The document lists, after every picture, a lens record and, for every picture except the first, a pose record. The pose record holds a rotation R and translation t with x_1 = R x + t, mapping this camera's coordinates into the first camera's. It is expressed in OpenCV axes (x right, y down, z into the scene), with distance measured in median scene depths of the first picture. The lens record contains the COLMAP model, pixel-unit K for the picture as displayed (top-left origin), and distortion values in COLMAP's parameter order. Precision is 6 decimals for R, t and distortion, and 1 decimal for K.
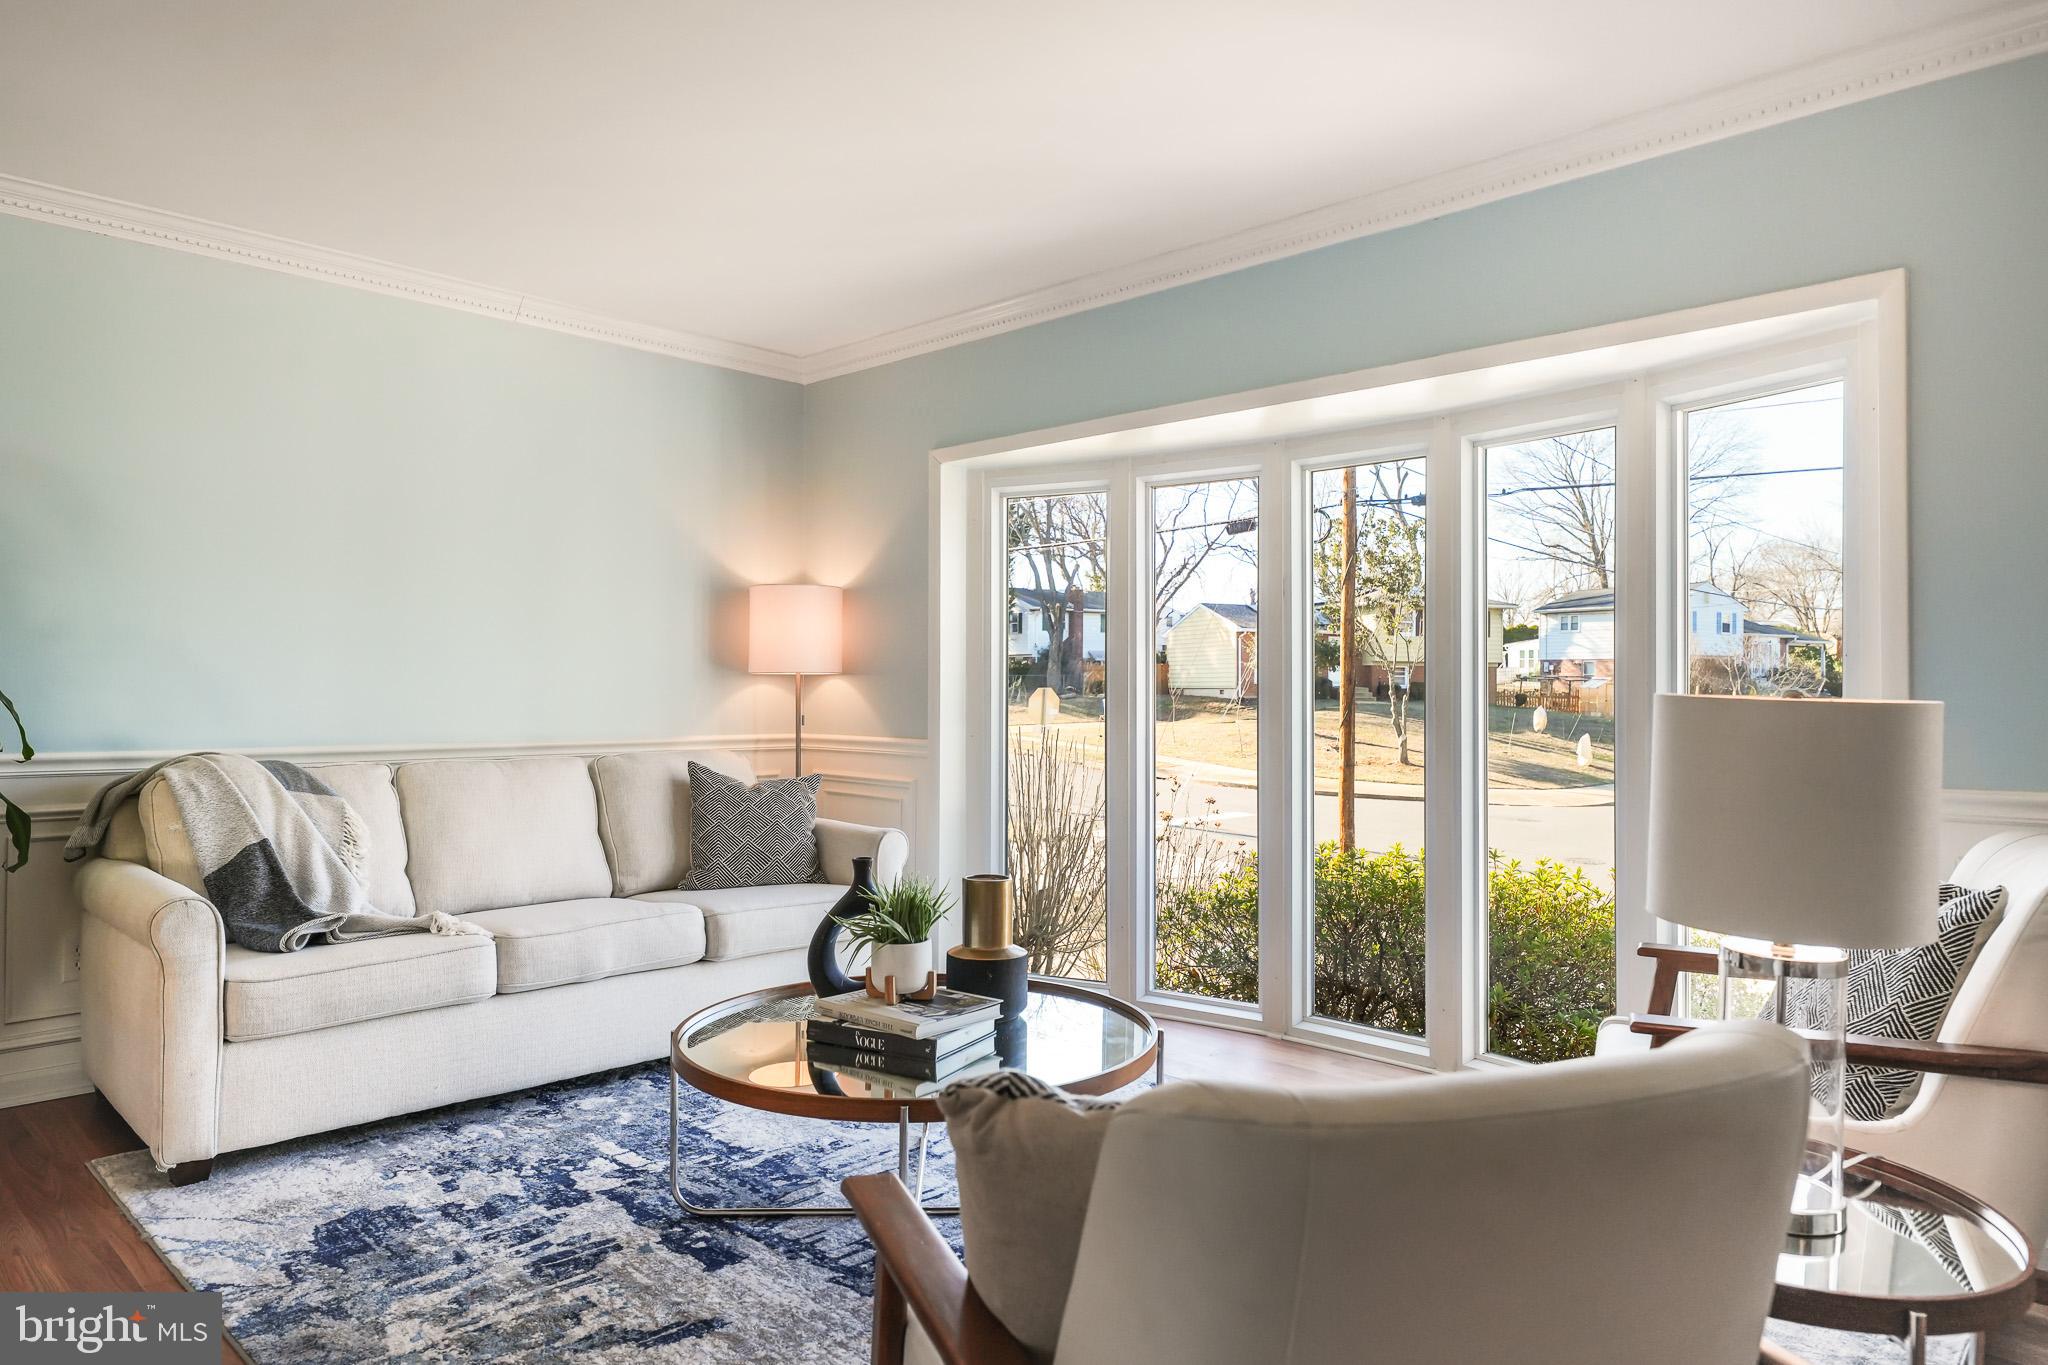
lens RADIAL K [[1302.2, 0, 1015.8], [0, 1302.2, 675.4], [0, 0, 1]] dist [0.007485, -0.005609]
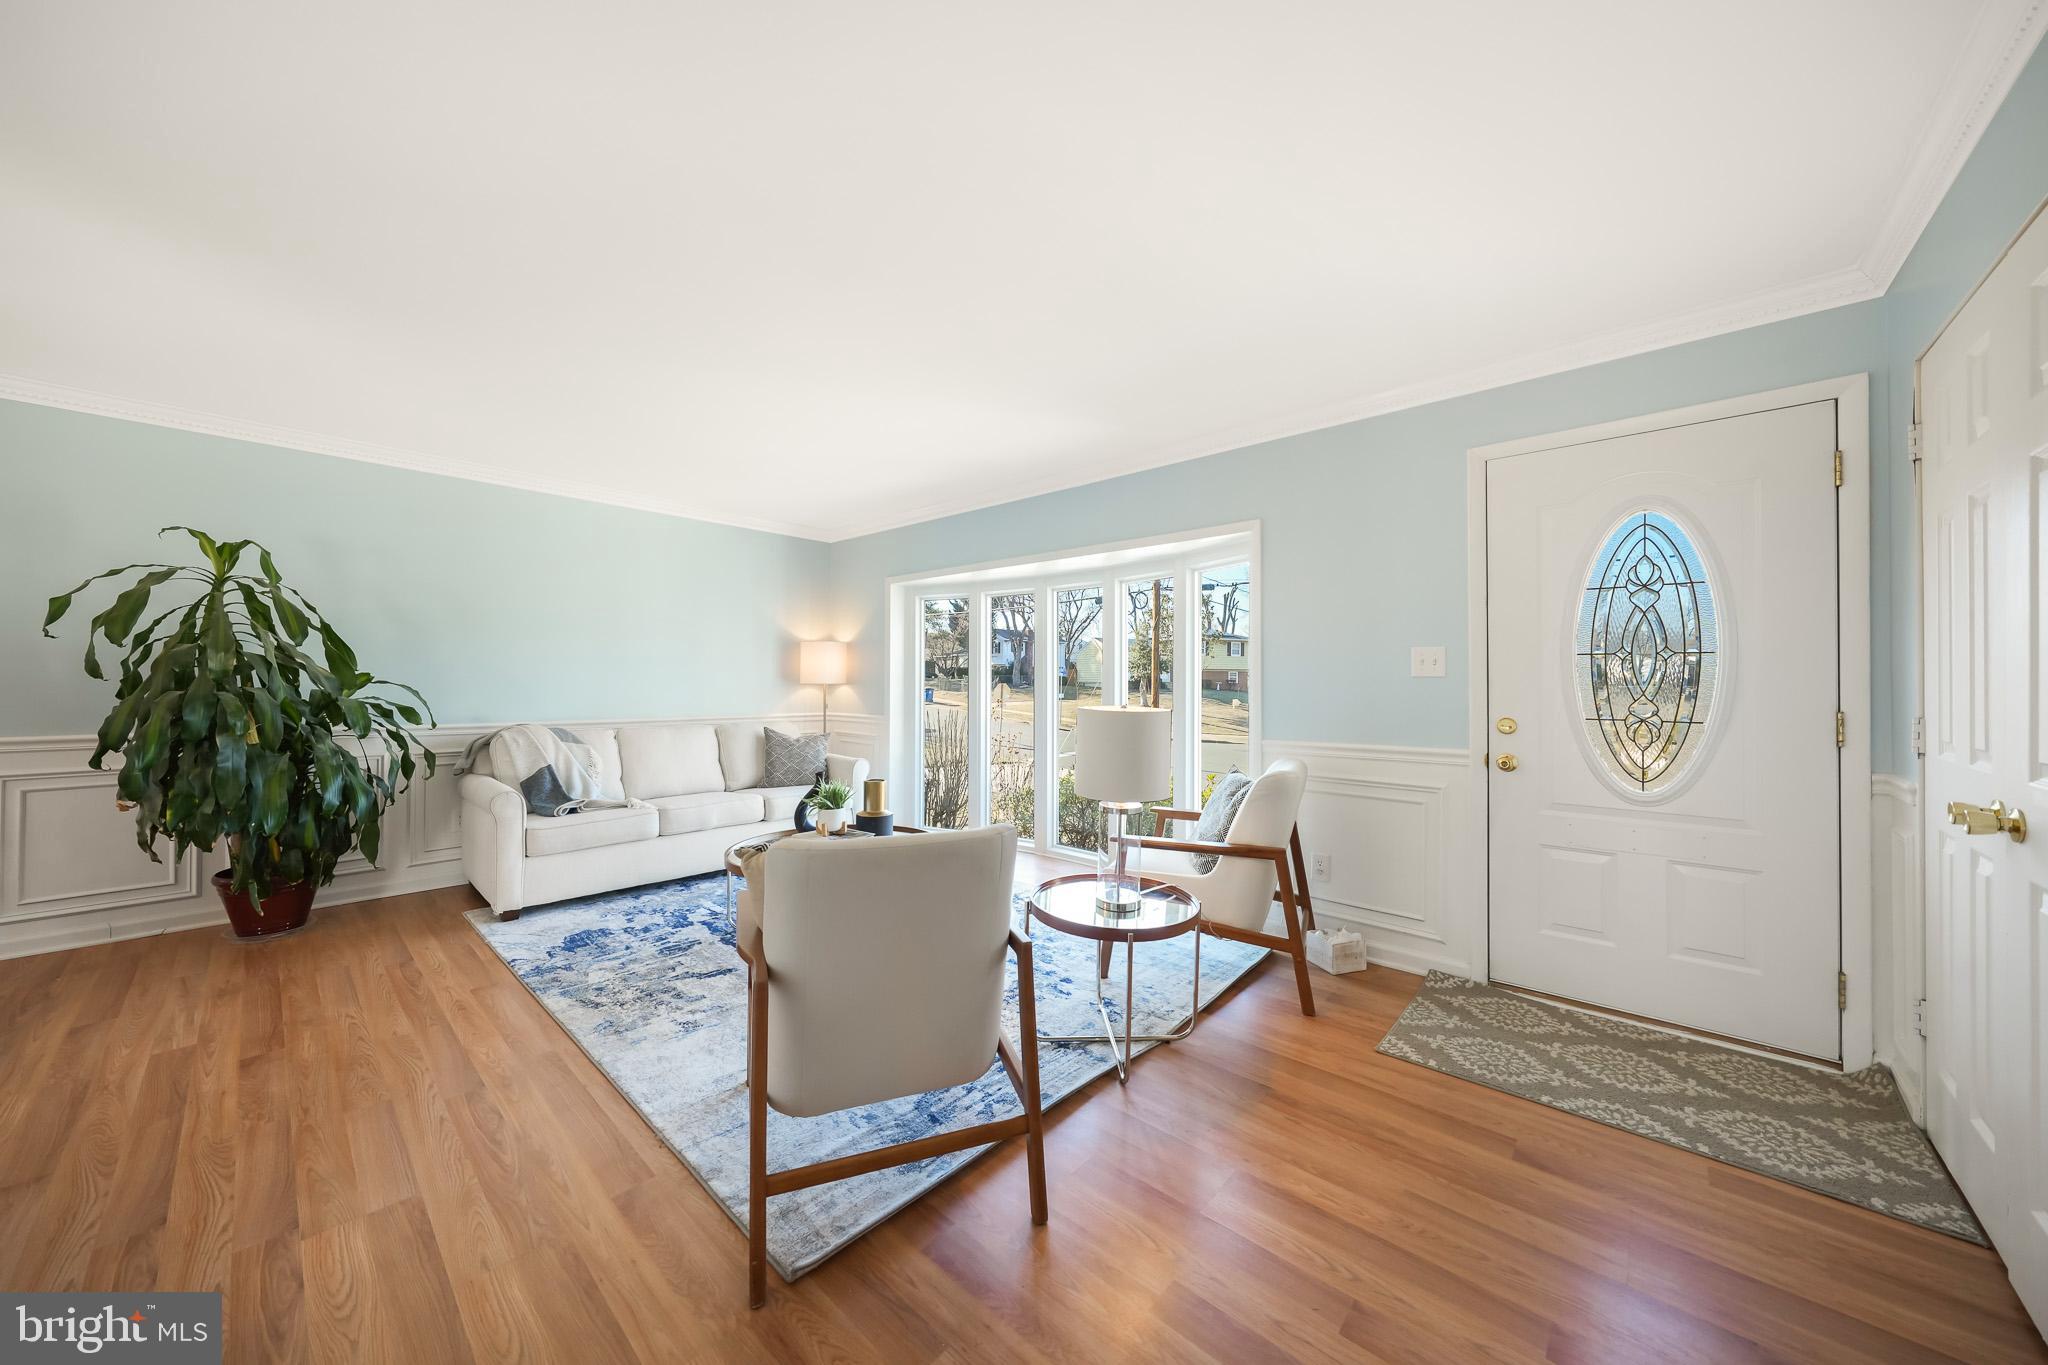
lens RADIAL K [[698.7, 0, 1037.1], [0, 698.7, 679.5], [0, 0, 1]] dist [-0.004826, 0.000272]
pose [[0.998705, 0.001913, 0.050839, 0.190573], [-0.002243, 0.999977, 0.006445, -0.027128], [-0.050825, -0.006551, 0.998686, -0.211346]]
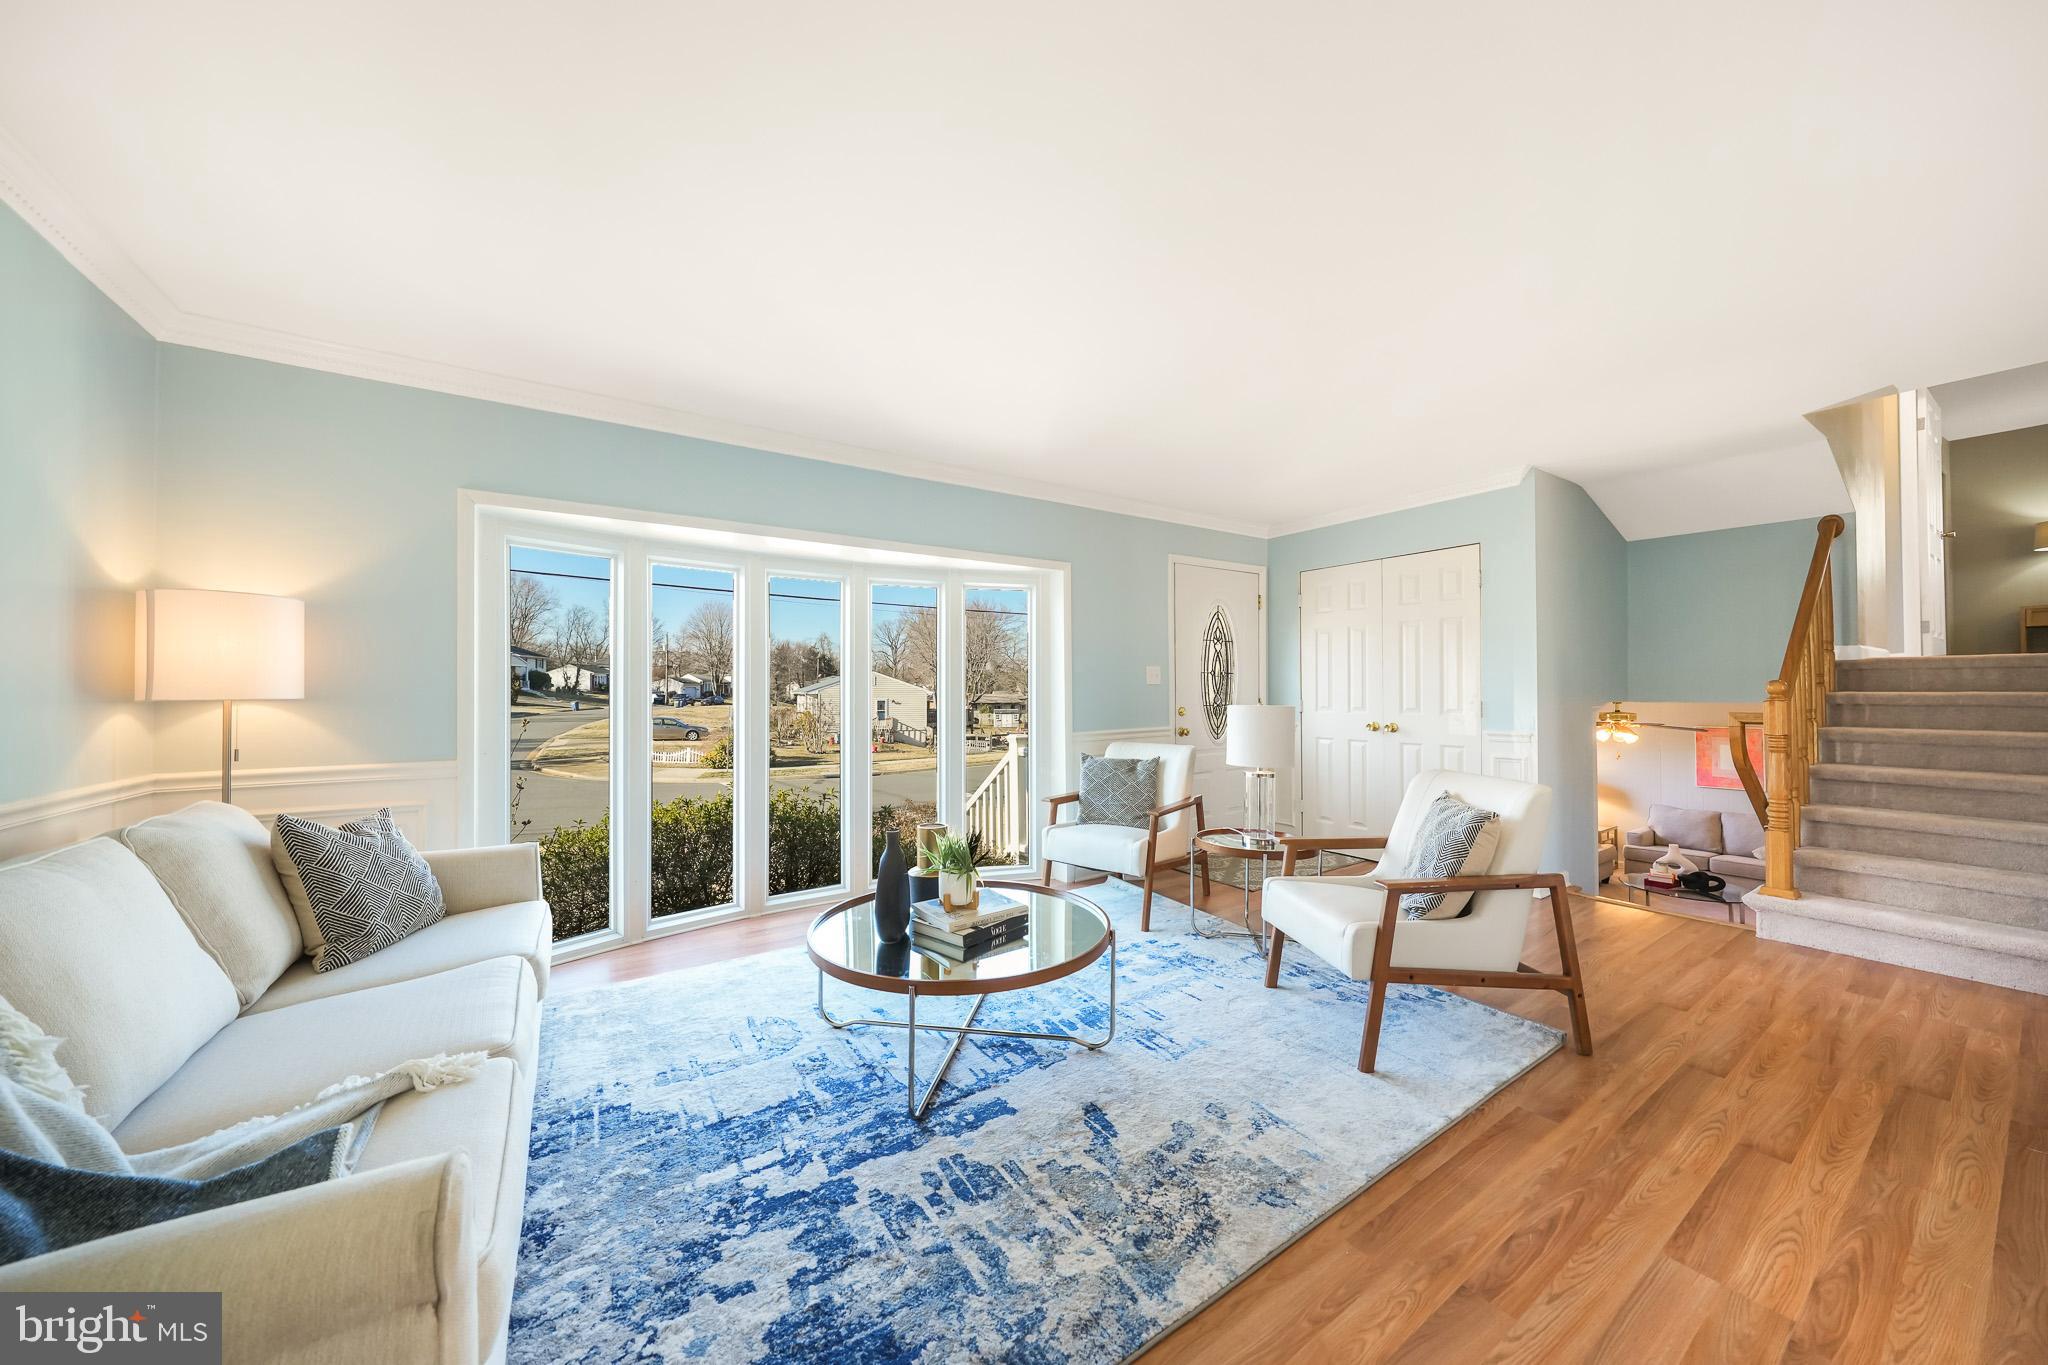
lens RADIAL K [[698.7, 0, 1014.5], [0, 698.7, 681.6], [0, 0, 1]] dist [-0.004826, 0.000272]
pose [[0.203996, 0.008482, 0.978935, -0.831610], [-0.003421, 0.999963, -0.007952, -0.018416], [-0.978966, -0.001726, 0.204018, 0.694026]]
